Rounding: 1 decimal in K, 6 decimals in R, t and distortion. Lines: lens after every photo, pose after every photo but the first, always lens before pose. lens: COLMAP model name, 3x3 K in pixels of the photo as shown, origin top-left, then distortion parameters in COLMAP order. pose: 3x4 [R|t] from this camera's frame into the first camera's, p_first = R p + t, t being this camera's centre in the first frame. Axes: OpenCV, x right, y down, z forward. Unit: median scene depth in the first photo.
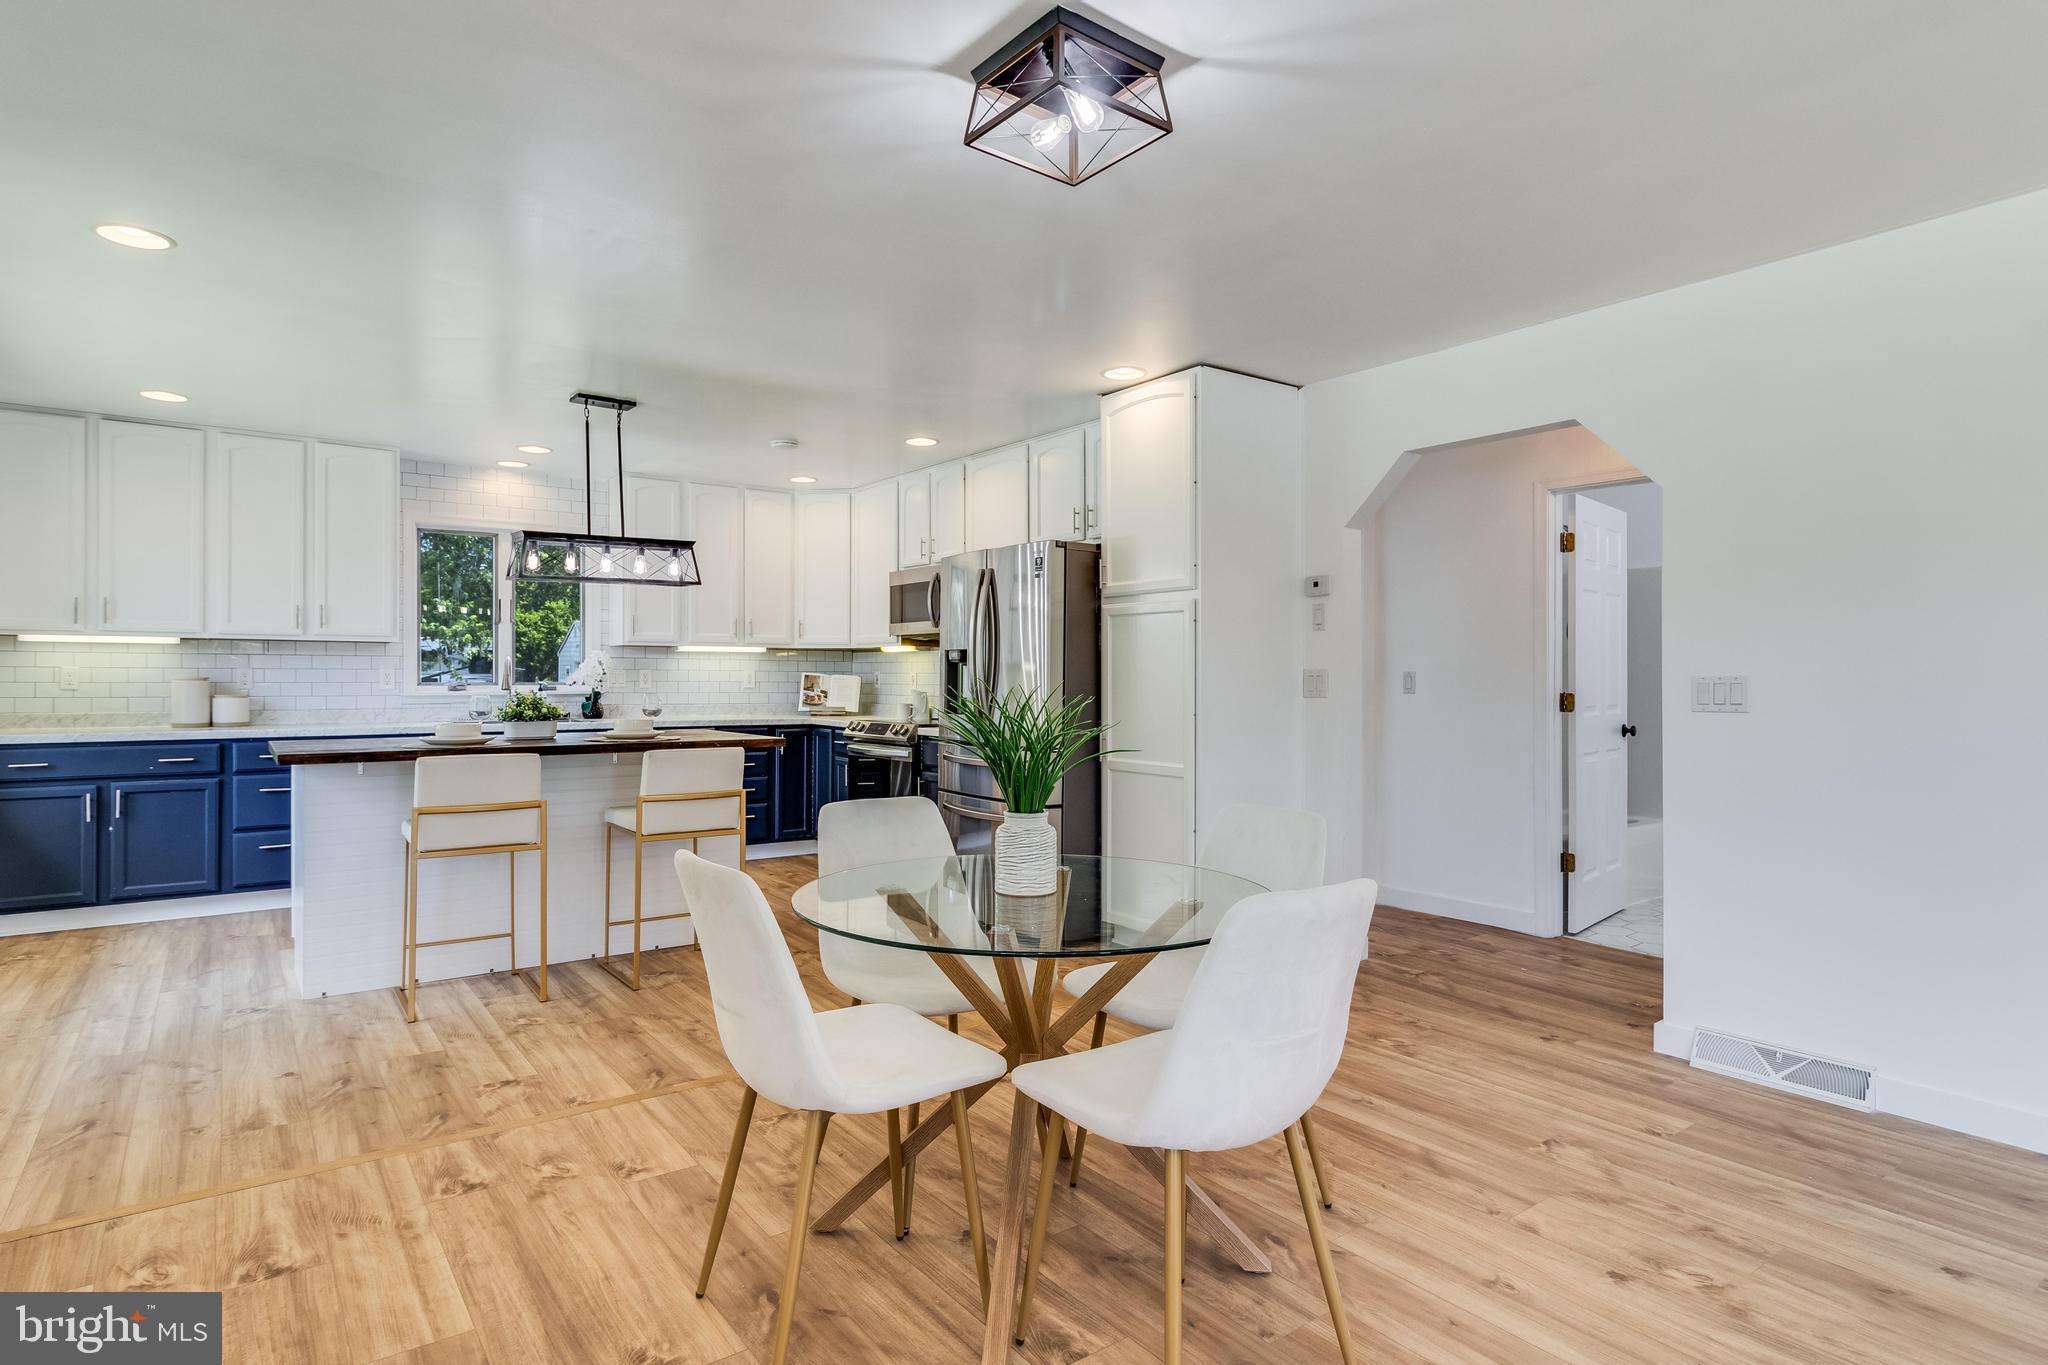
lens RADIAL K [[1131.7, 0, 1030.2], [0, 1131.7, 680.5], [0, 0, 1]] dist [0.005114, -0.000576]
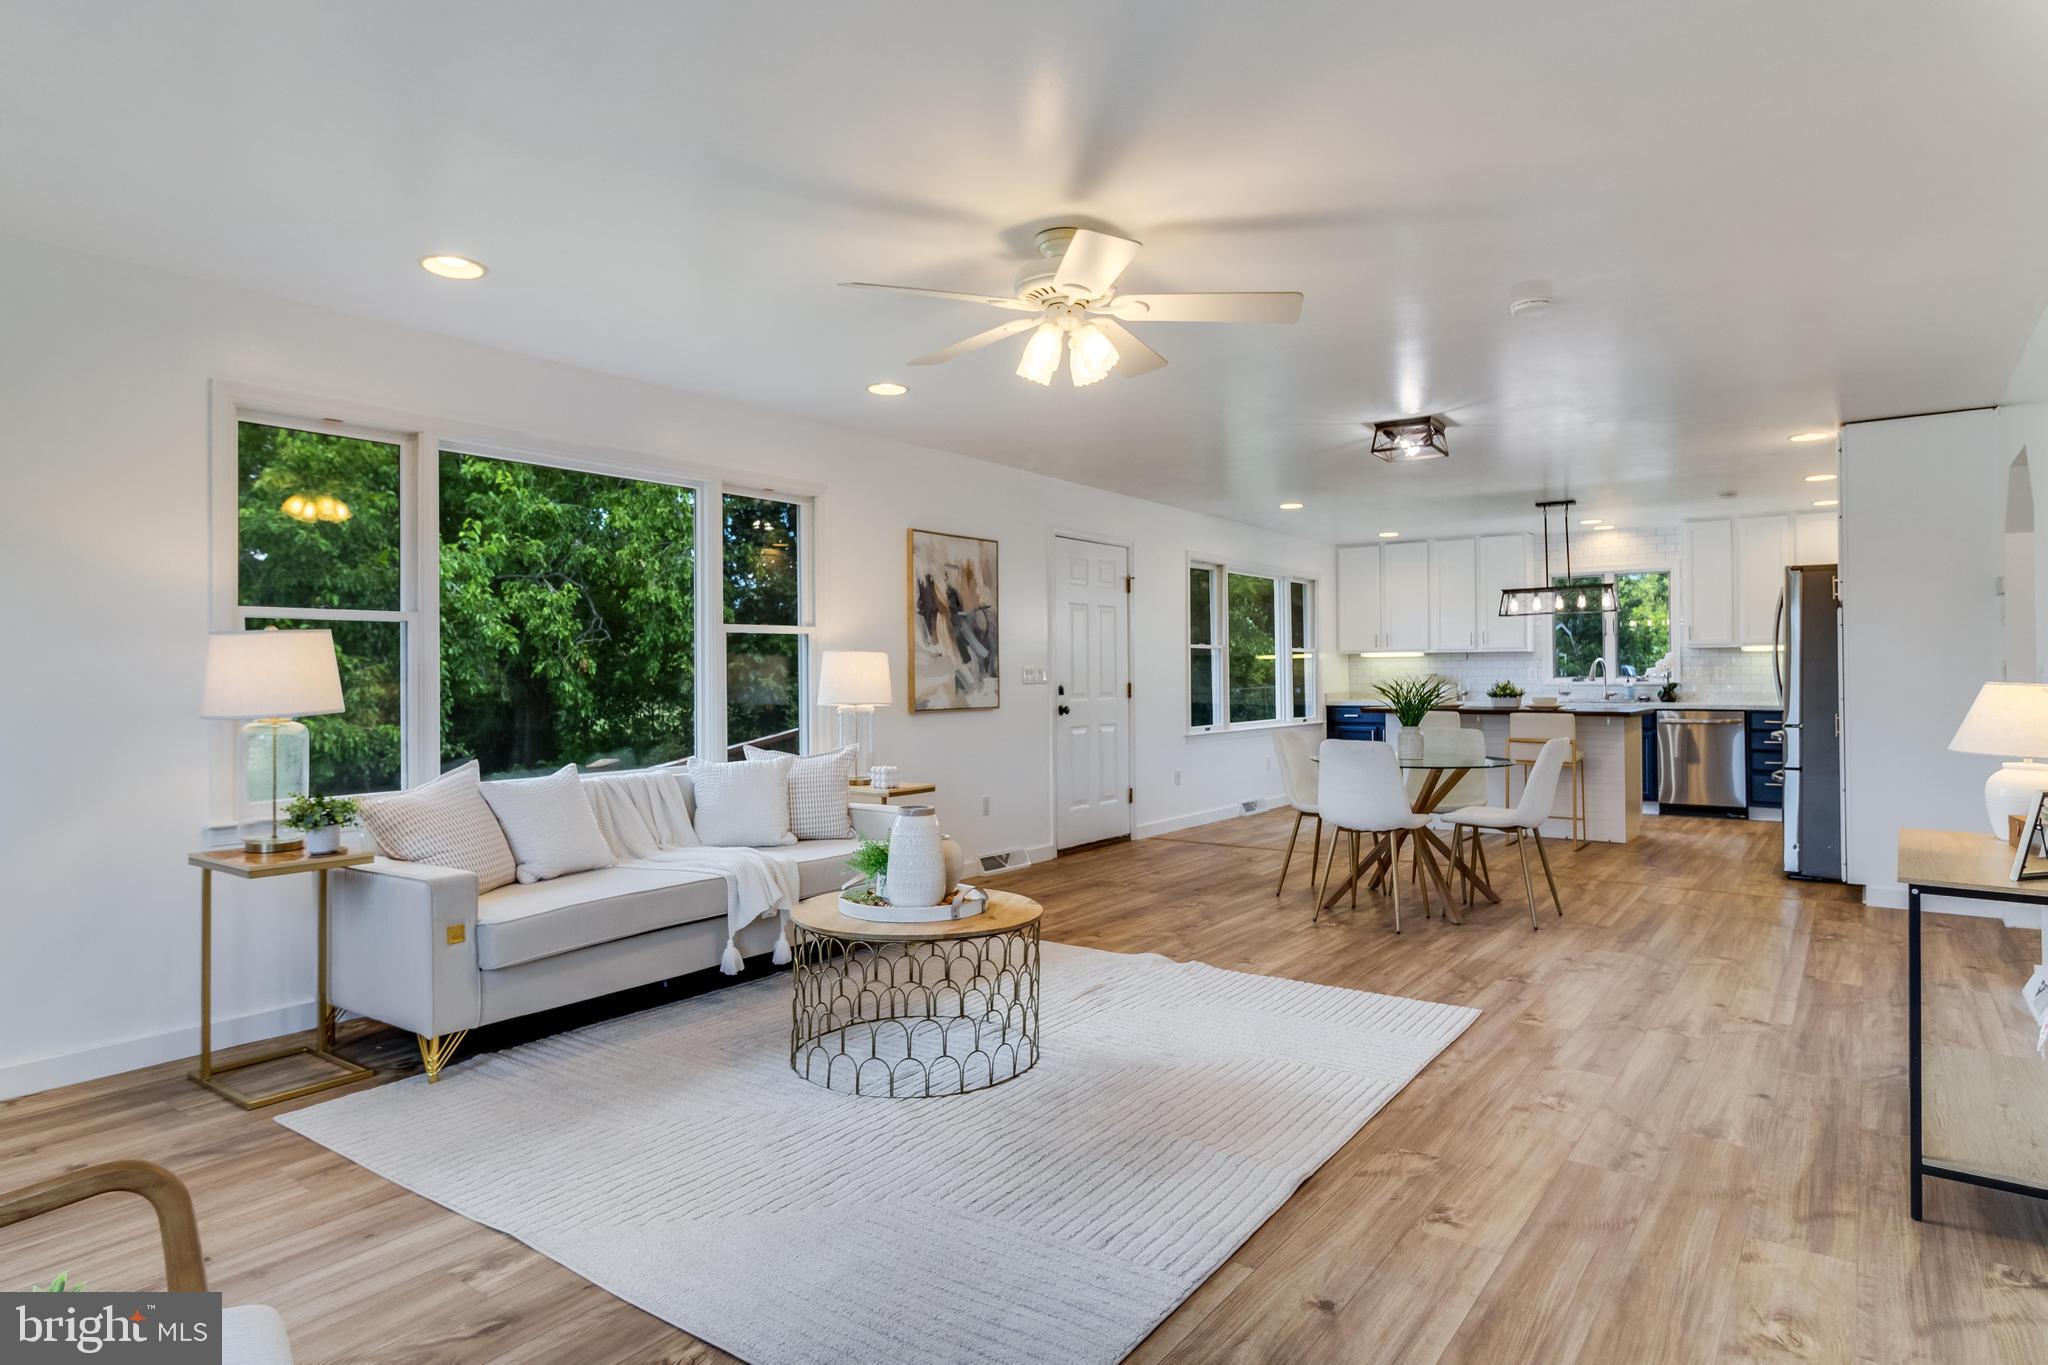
lens RADIAL K [[1131.7, 0, 1030.2], [0, 1131.7, 680.5], [0, 0, 1]] dist [0.005114, -0.000576]
pose [[0.319877, 0.001031, -0.947458, 0.926926], [0.003422, 0.999992, 0.002244, 0.003205], [0.947453, -0.003959, 0.319871, -0.285678]]
